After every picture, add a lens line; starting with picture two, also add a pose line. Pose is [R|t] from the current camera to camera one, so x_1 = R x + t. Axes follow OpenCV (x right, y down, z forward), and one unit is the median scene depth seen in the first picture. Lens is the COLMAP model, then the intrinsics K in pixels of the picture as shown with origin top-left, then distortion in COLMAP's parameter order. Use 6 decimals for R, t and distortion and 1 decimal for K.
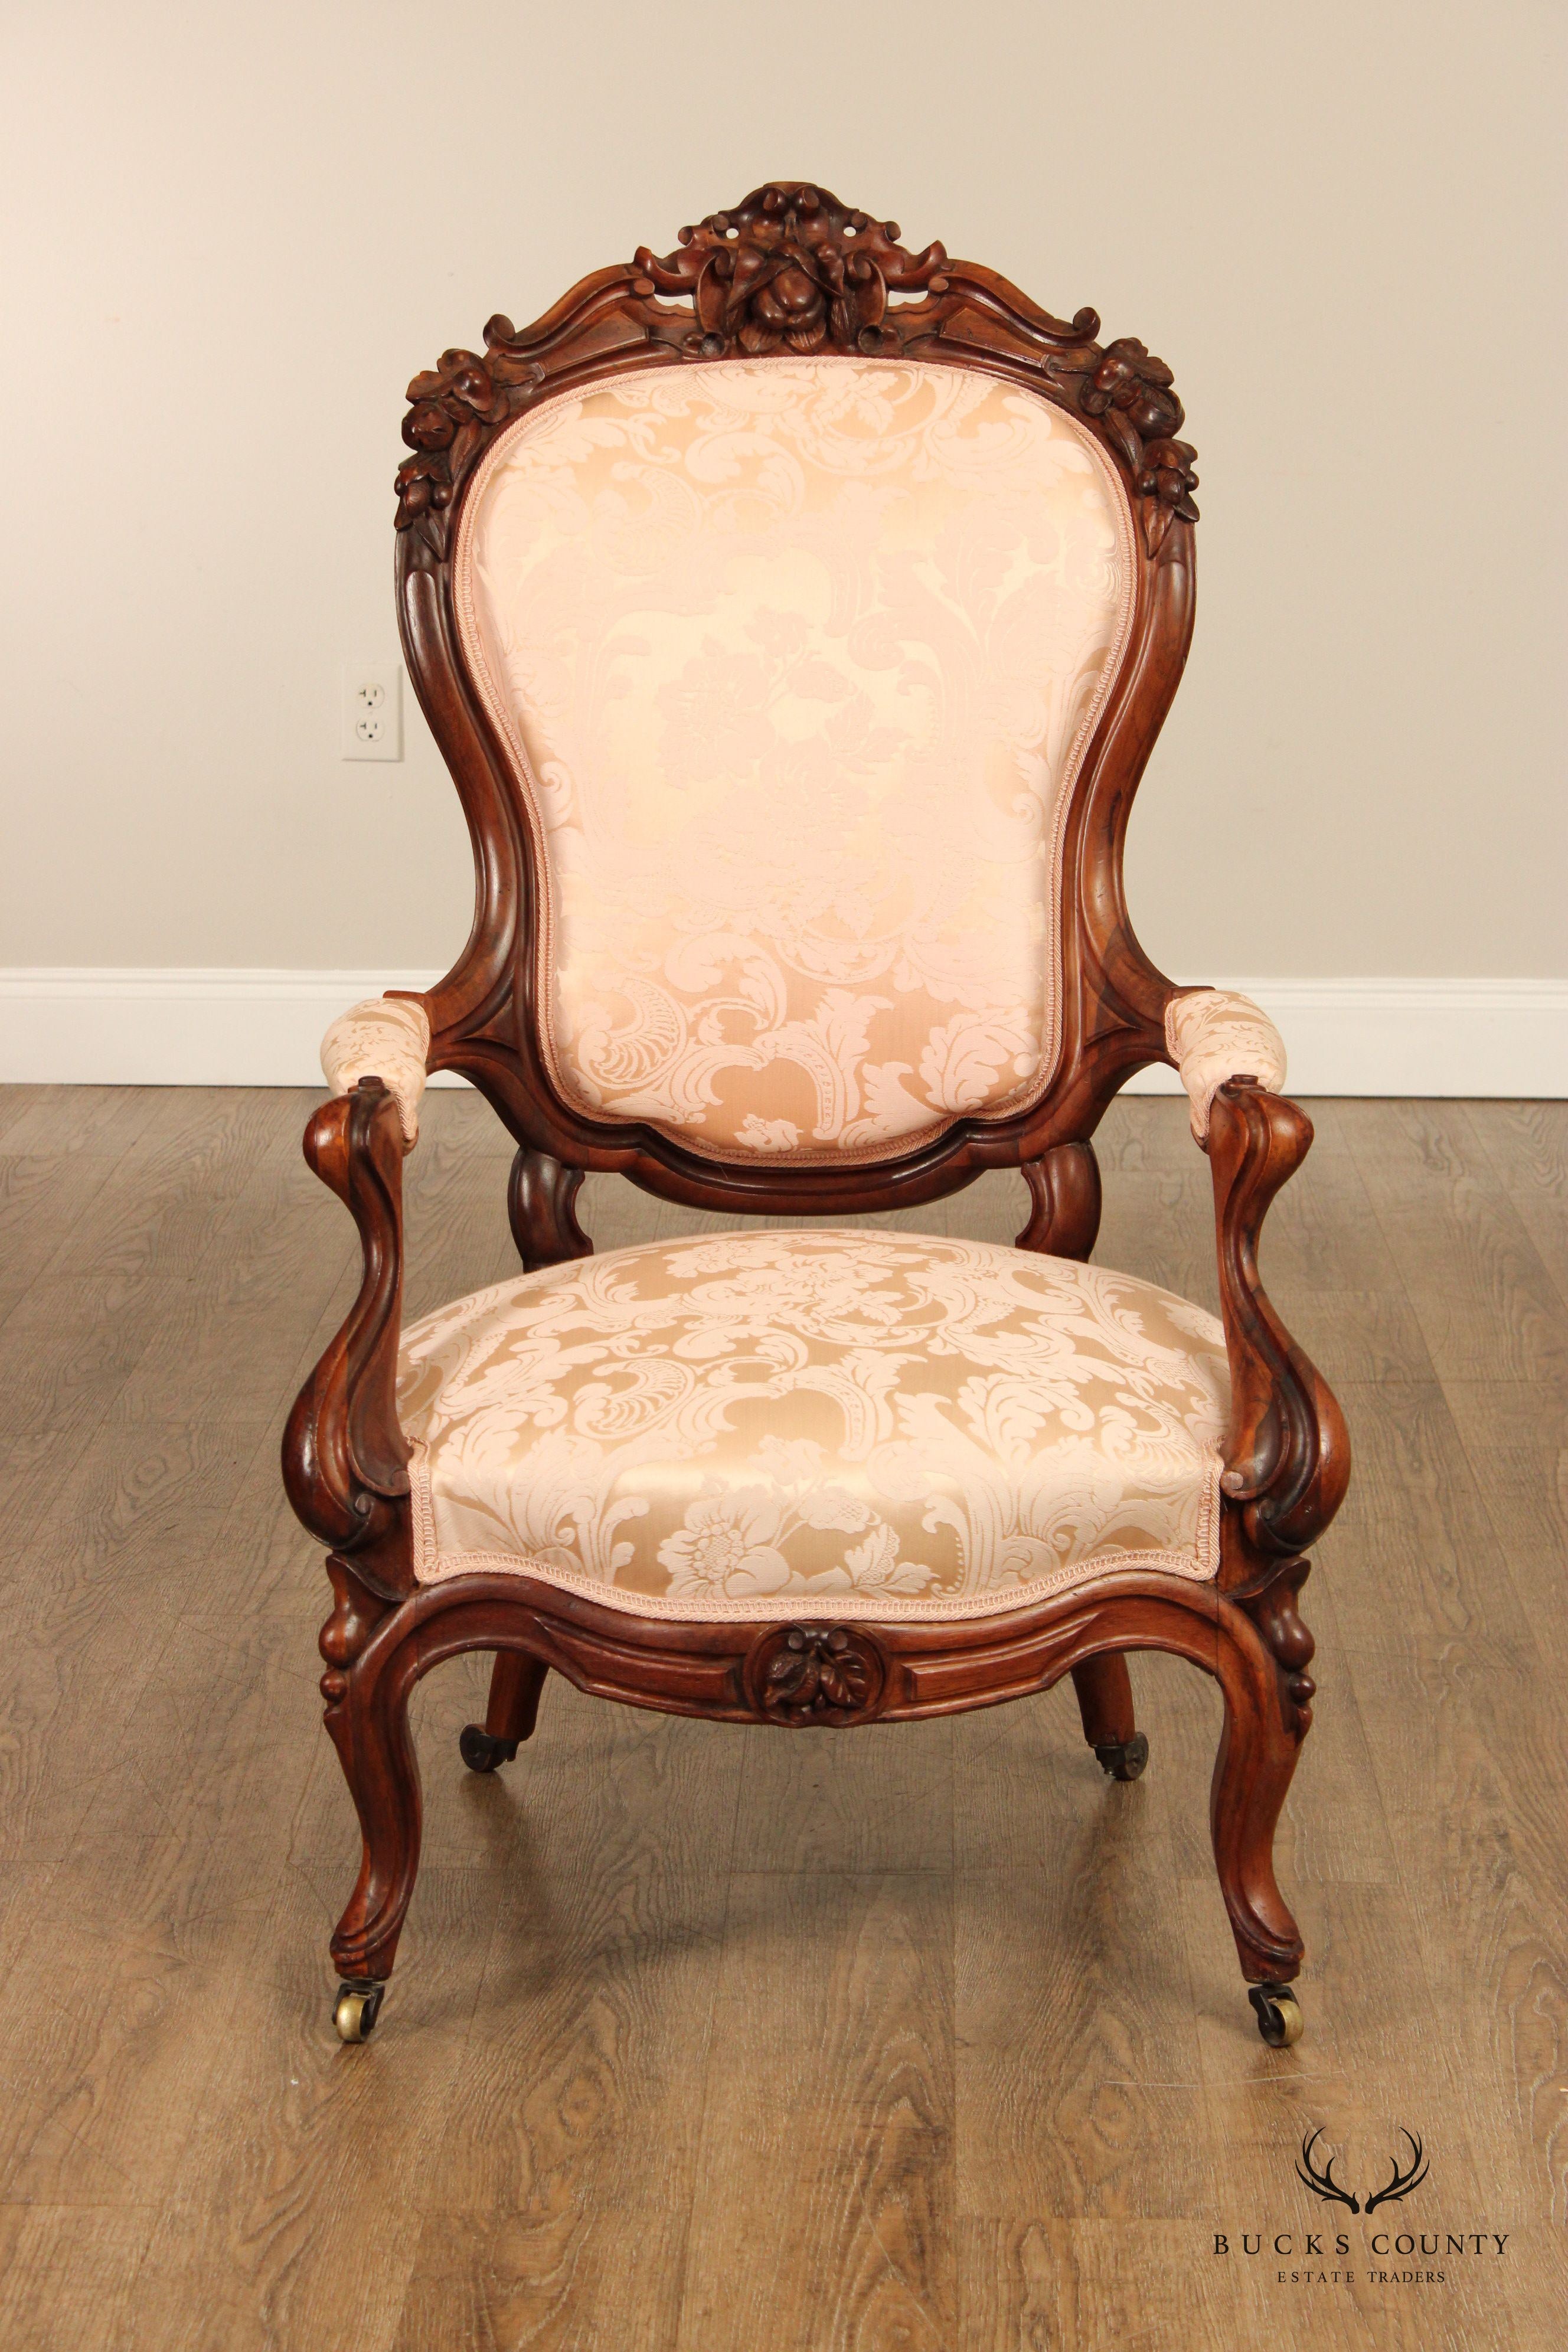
lens RADIAL K [[5533.5, 0, 784.3], [0, 5533.5, 1180.4], [0, 0, 1]] dist [0.092001, 0.000000]
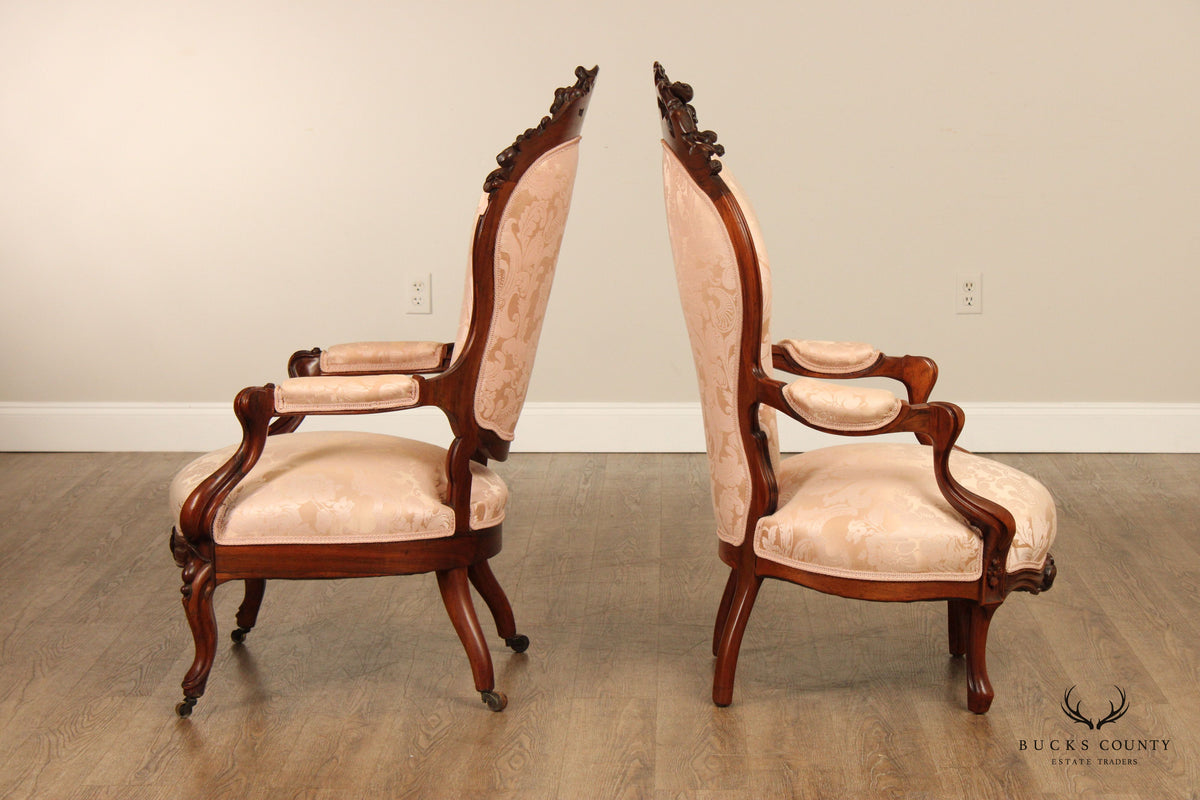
lens RADIAL K [[2823.2, 0, 597.8], [0, 2823.2, 400.7], [0, 0, 1]] dist [0.092001, 0.000000]
pose [[0.999969, -0.007911, -0.000555, 0.004208], [0.007856, 0.997745, -0.066658, 0.073223], [0.001081, 0.066652, 0.997776, -0.347867]]
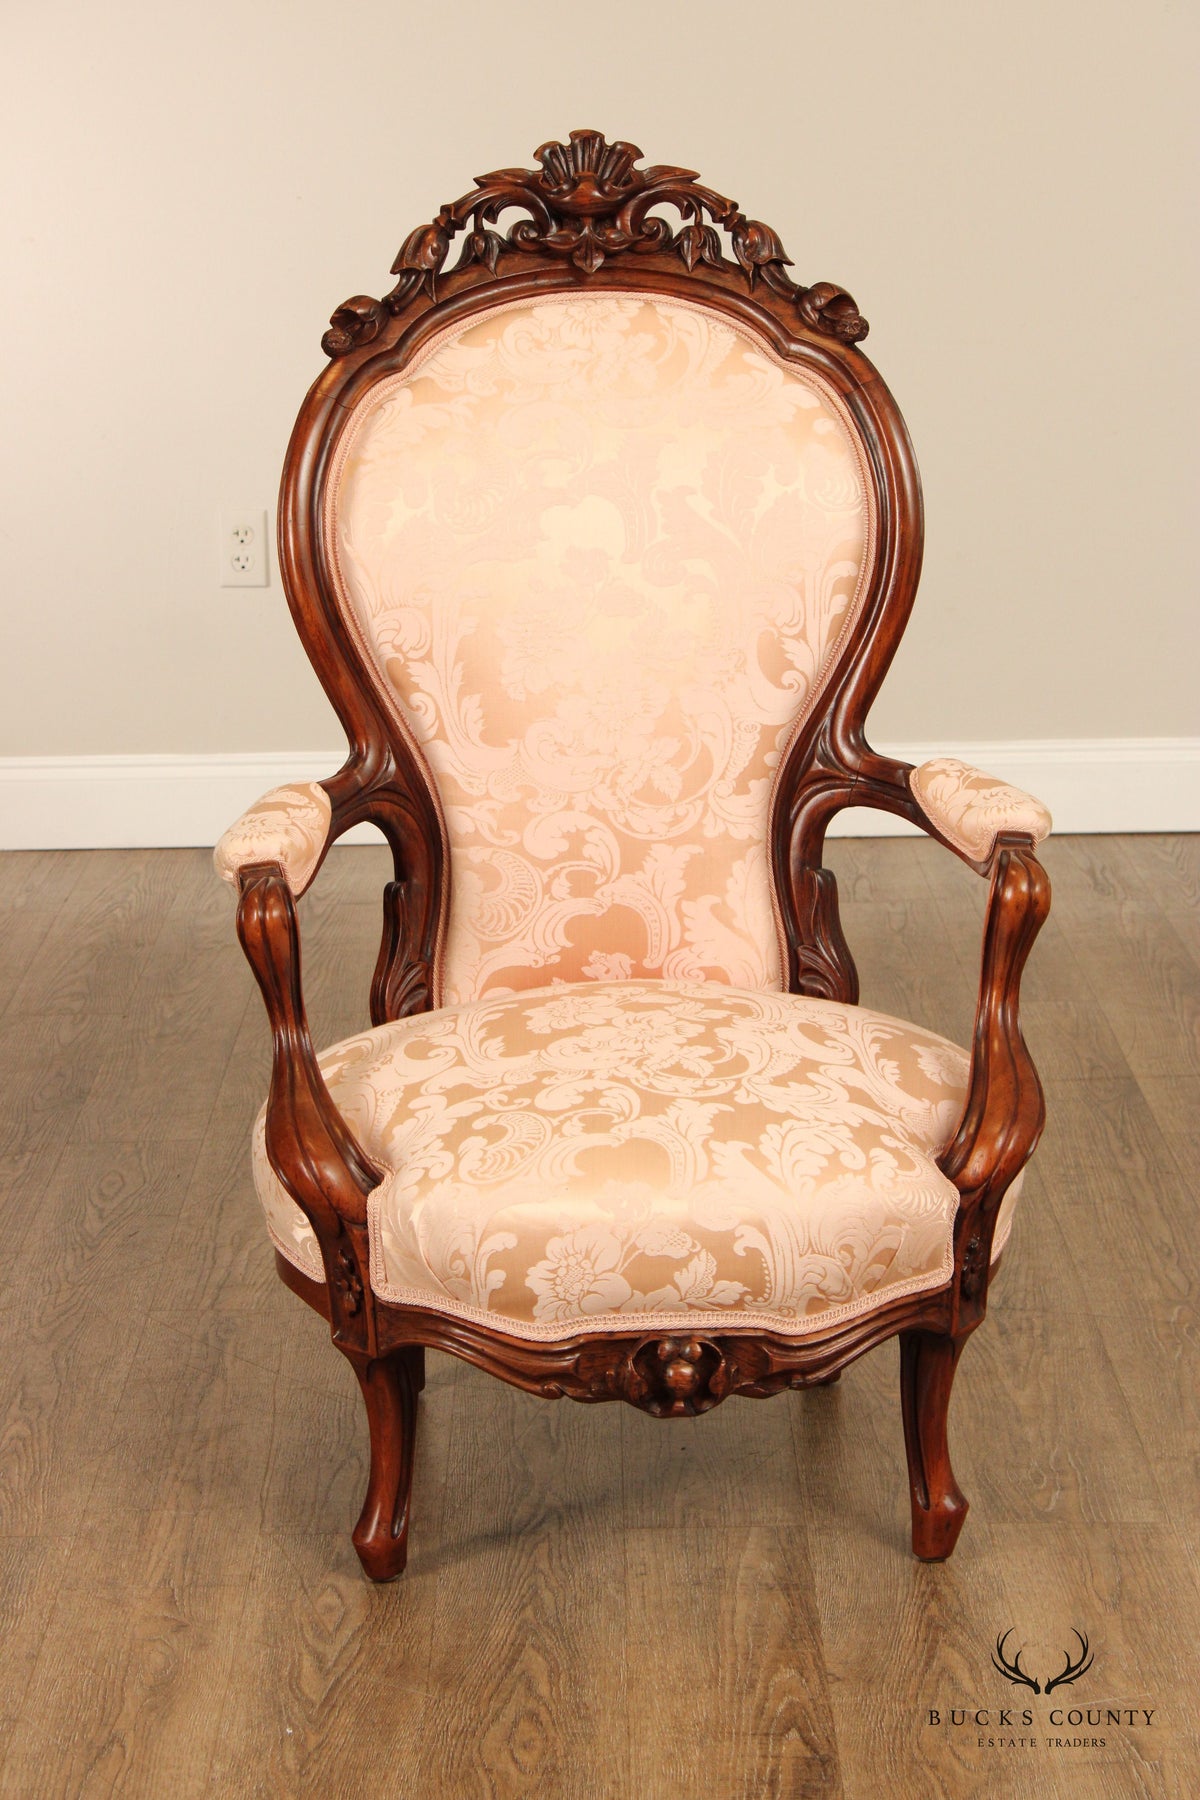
lens RADIAL K [[4234.8, 0, 601.4], [0, 4234.8, 903.6], [0, 0, 1]] dist [0.092001, 0.000000]
pose [[0.999333, -0.025912, 0.025729, -0.035105], [0.025569, 0.999581, 0.013566, -0.025952], [-0.026070, -0.012900, 0.999577, 0.064252]]
